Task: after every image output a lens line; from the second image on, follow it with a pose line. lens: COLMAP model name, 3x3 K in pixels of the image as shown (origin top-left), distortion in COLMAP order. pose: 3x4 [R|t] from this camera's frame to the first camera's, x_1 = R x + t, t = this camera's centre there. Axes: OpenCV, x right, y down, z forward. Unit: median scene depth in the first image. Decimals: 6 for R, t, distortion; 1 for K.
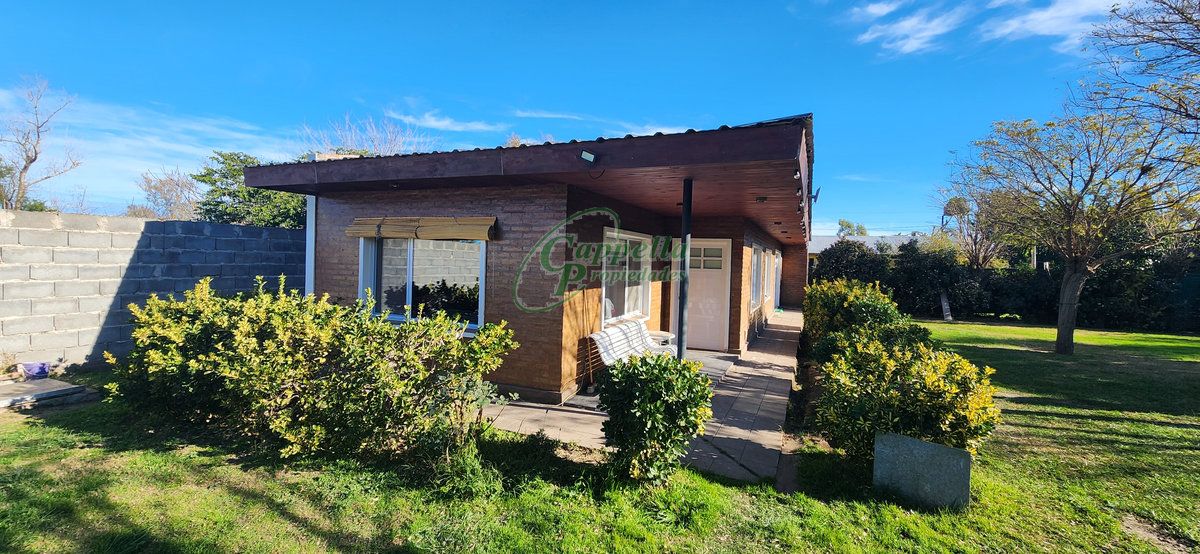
lens RADIAL K [[500.6, 0, 597.4], [0, 500.6, 276.9], [0, 0, 1]] dist [-0.003072, -0.000265]
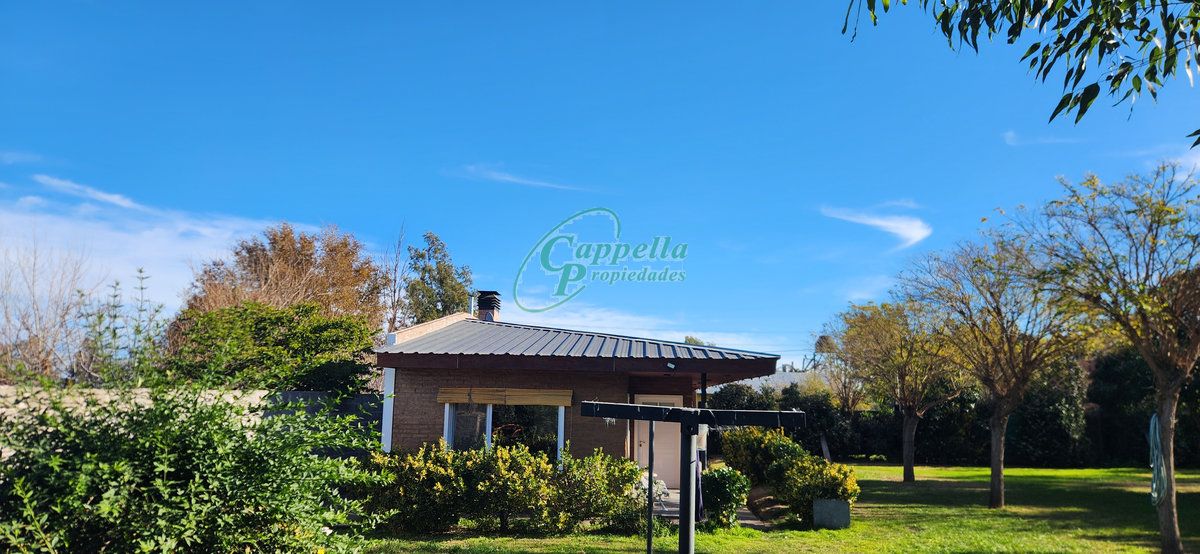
lens RADIAL K [[902.0, 0, 600.6], [0, 902.0, 275.6], [0, 0, 1]] dist [0.082565, 0.001792]
pose [[0.926841, 0.037575, 0.373570, -0.622960], [0.021615, 0.987990, -0.153002, -0.024179], [-0.374832, 0.149883, 0.914897, -0.832410]]
